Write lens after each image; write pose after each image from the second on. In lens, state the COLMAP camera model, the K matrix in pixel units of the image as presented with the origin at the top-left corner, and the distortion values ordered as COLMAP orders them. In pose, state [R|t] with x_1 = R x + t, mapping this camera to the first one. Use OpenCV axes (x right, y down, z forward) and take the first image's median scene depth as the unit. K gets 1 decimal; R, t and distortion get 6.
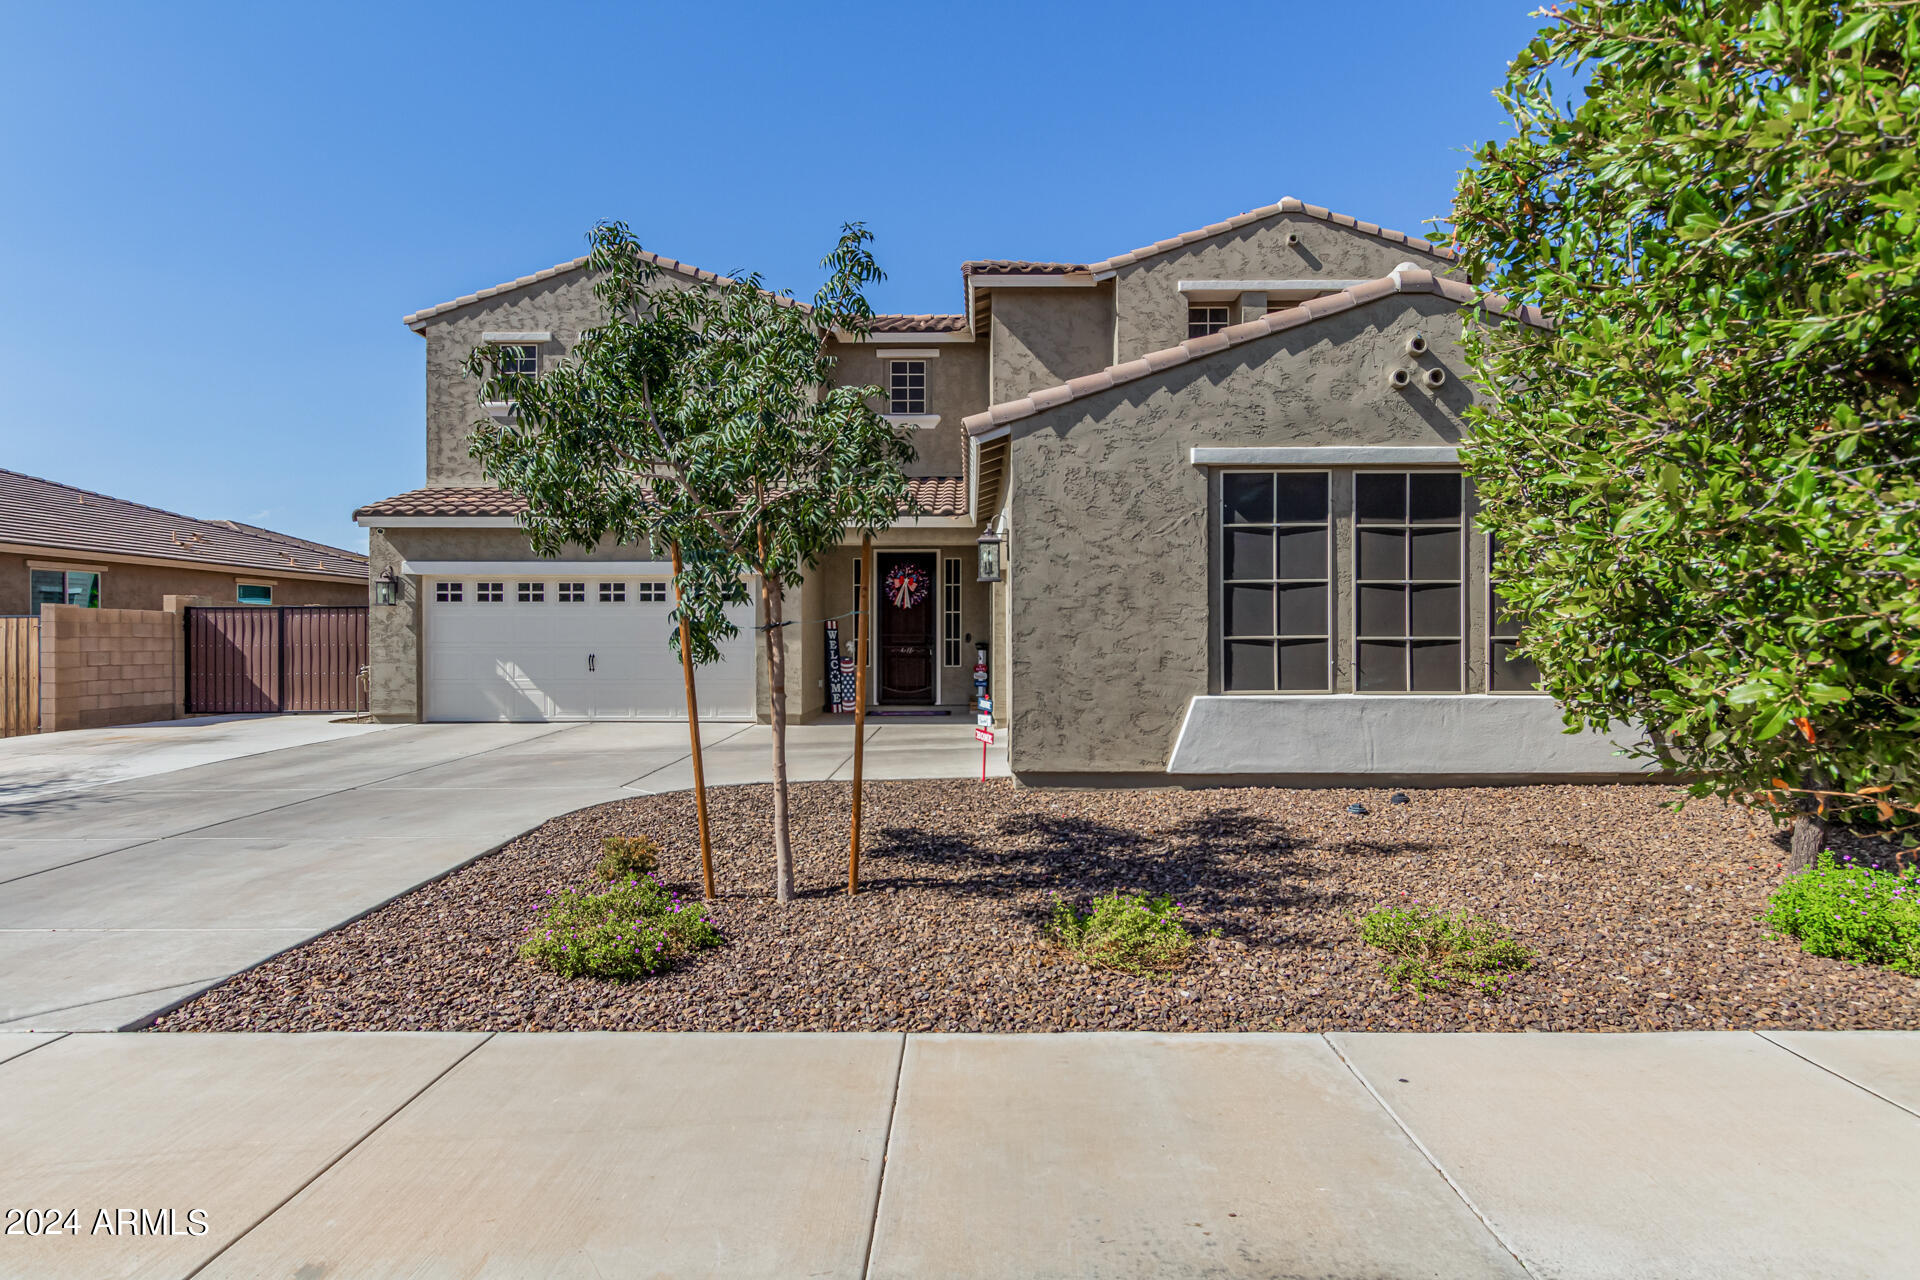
lens RADIAL K [[1040.6, 0, 961.5], [0, 1040.6, 640.9], [0, 0, 1]] dist [0.003252, -0.000356]
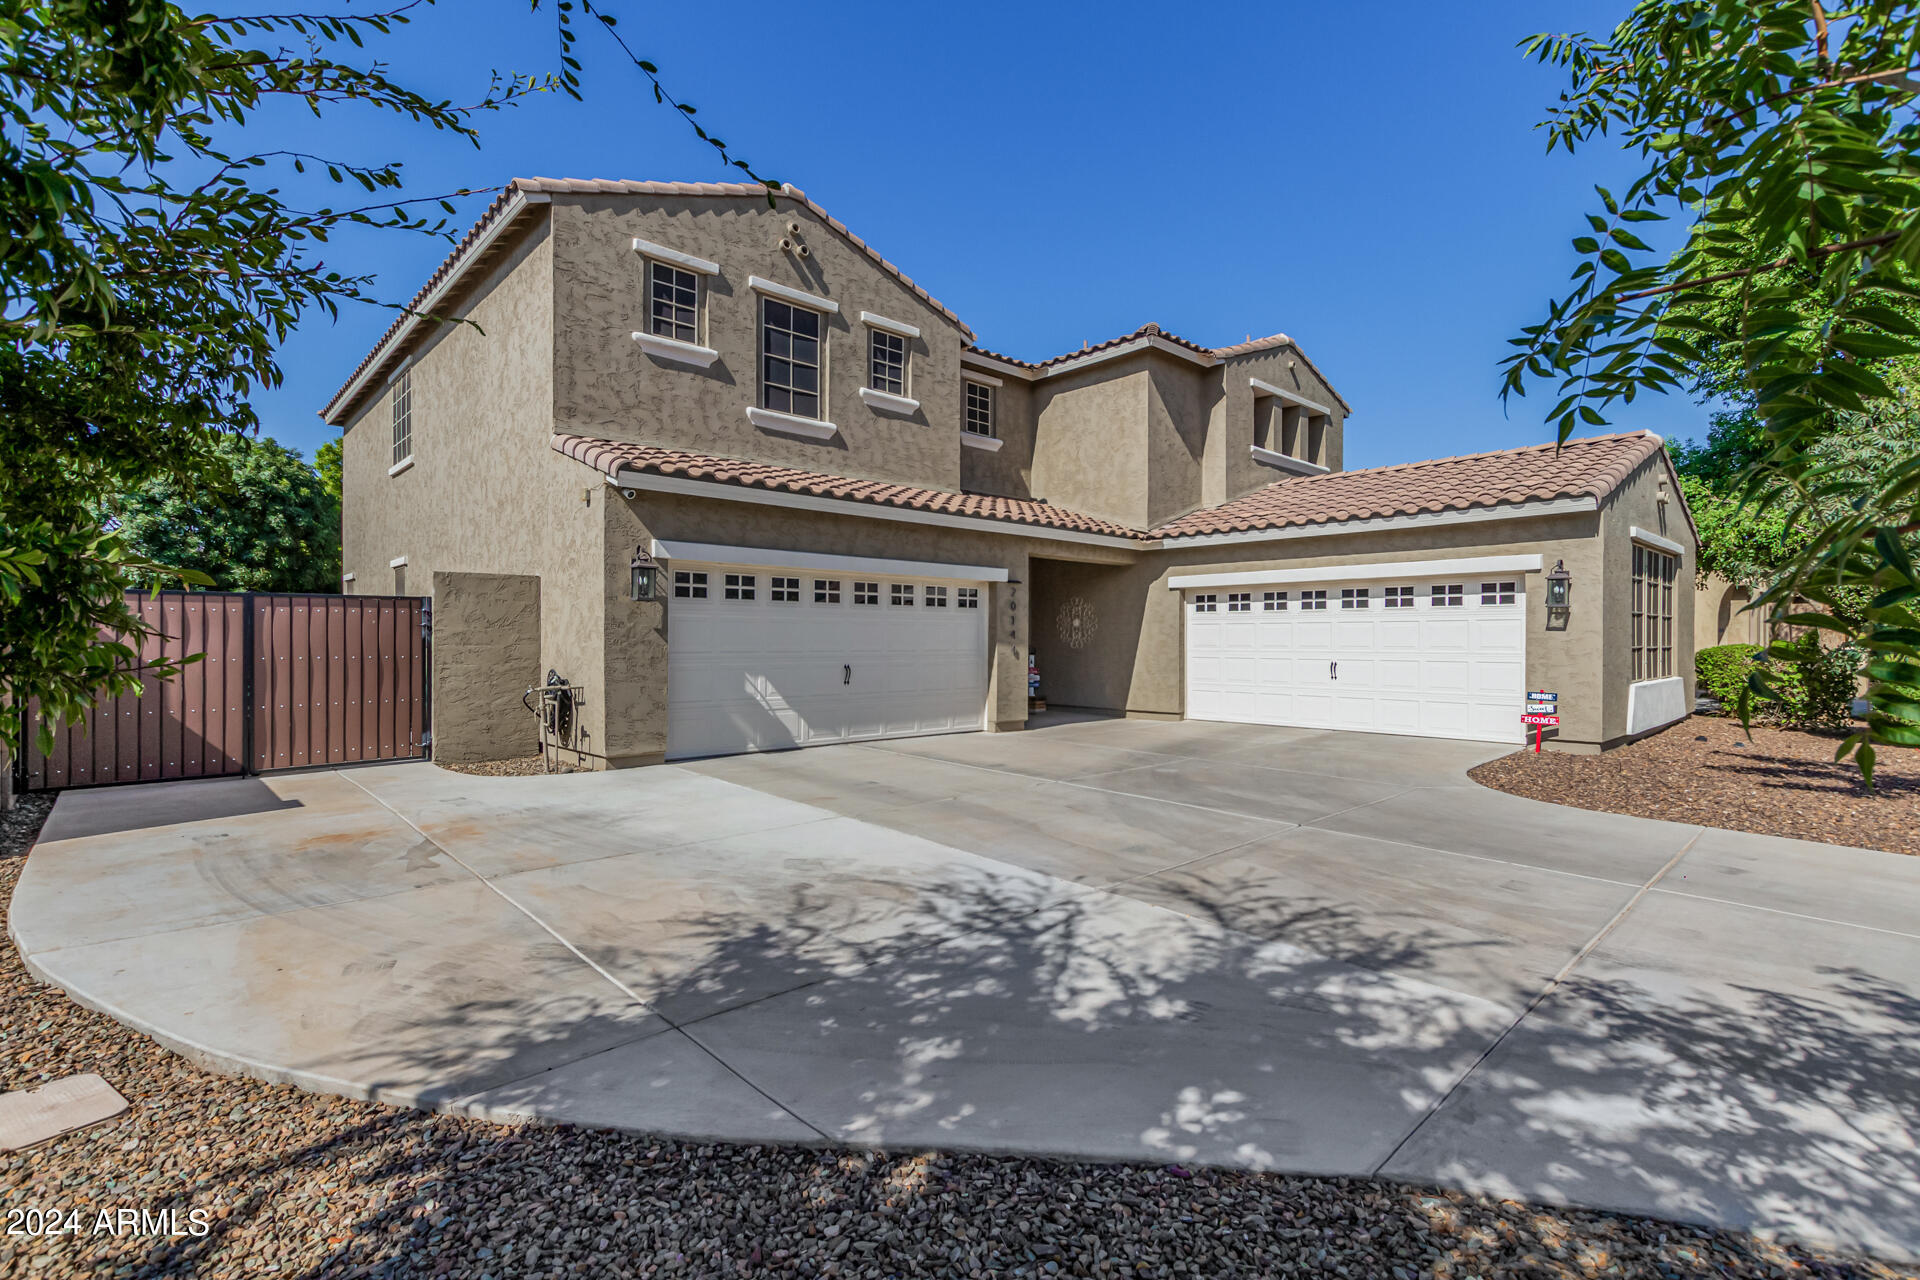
lens RADIAL K [[907.6, 0, 958.9], [0, 907.6, 641.9], [0, 0, 1]] dist [0.007630, -0.002291]
pose [[0.713126, 0.001419, 0.701034, -0.812856], [0.000375, 0.999997, -0.002405, -0.004240], [-0.701035, 0.001978, 0.713124, 0.400690]]
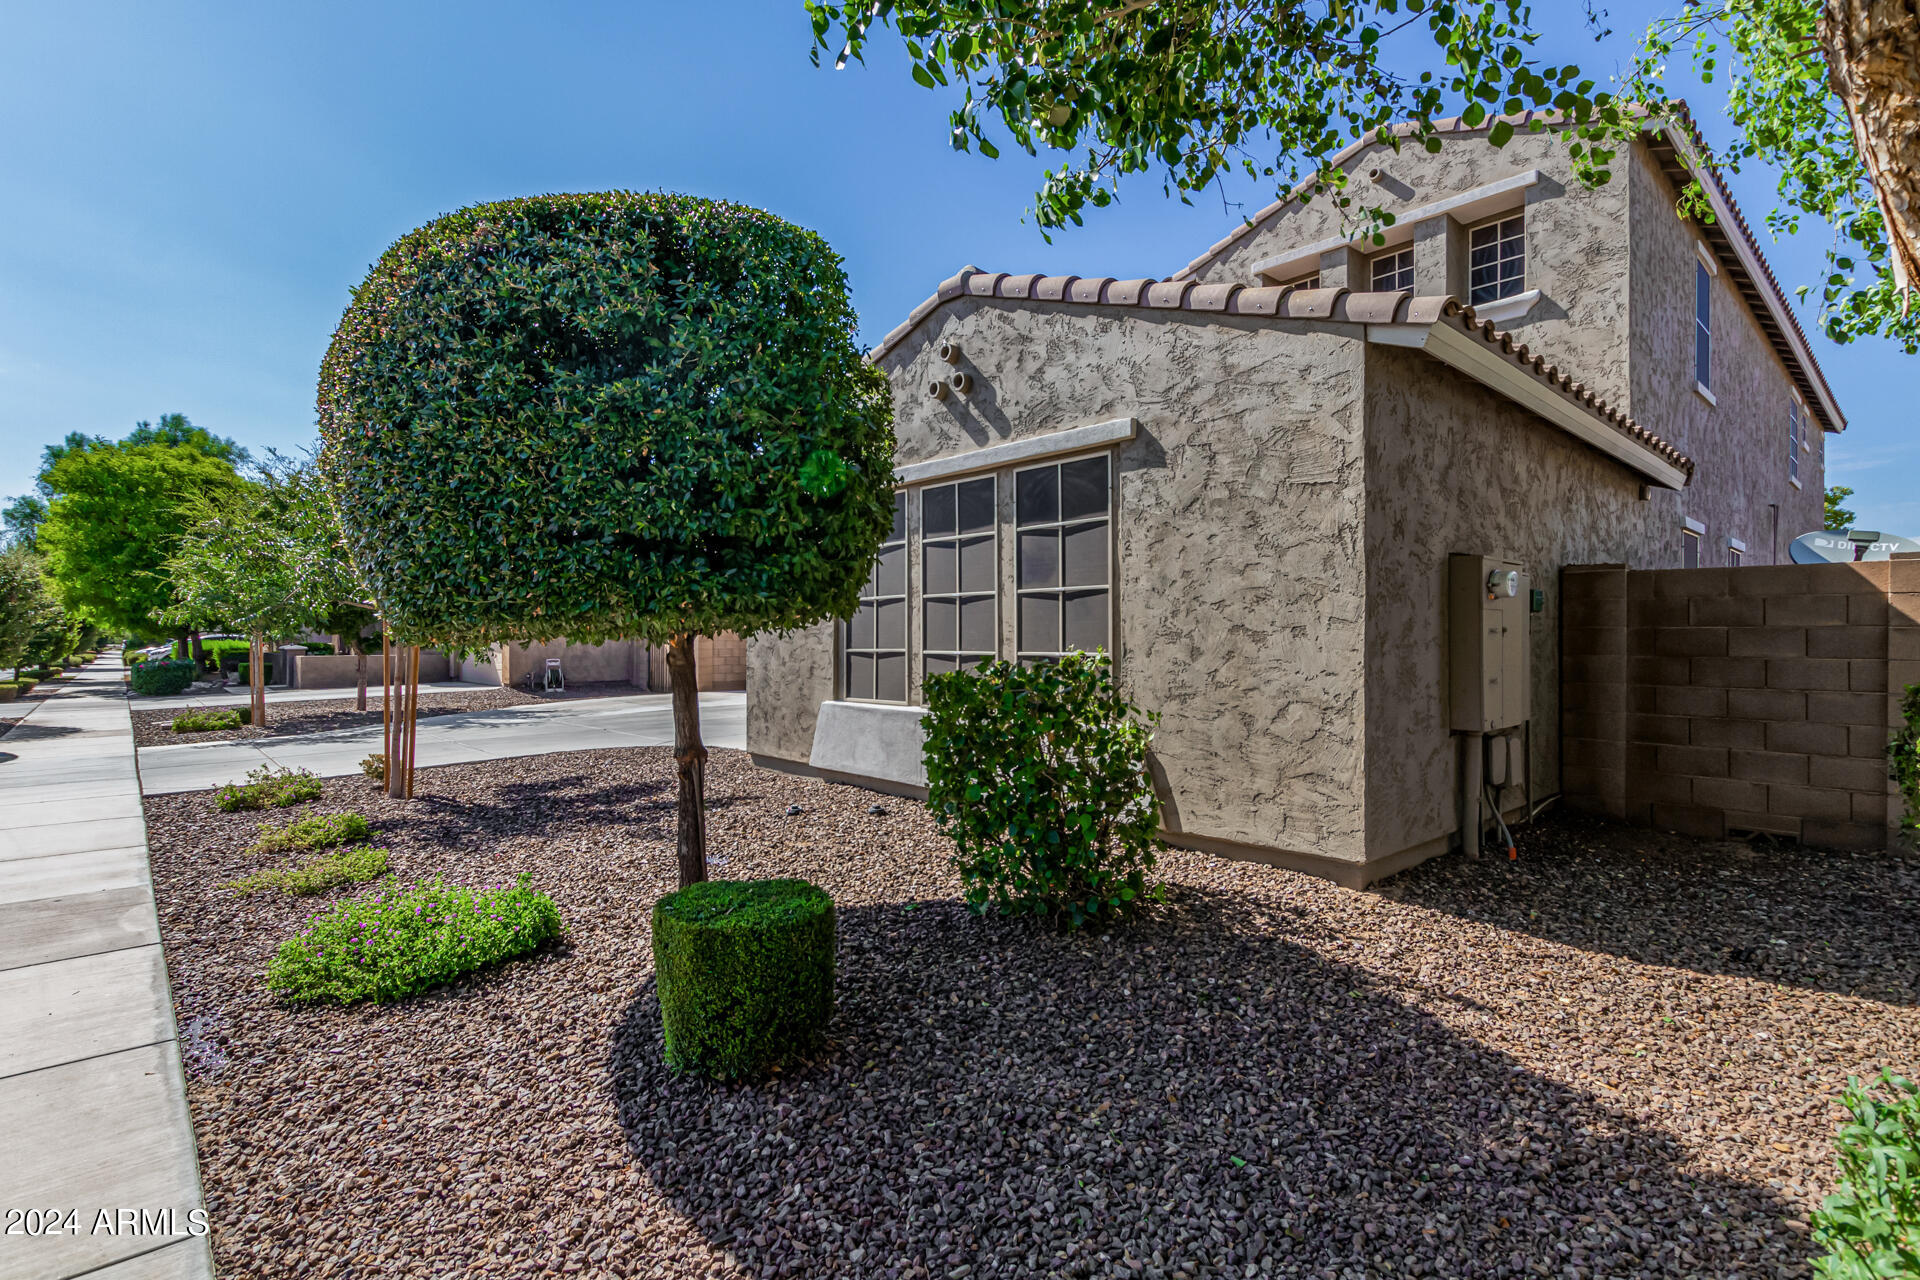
lens RADIAL K [[907.6, 0, 960.5], [0, 907.6, 638.3], [0, 0, 1]] dist [0.007630, -0.002291]
pose [[0.679123, -0.000213, -0.734024, 0.588189], [-0.001929, 0.999996, -0.002075, -0.008057], [0.734022, 0.002825, 0.679120, 0.238350]]
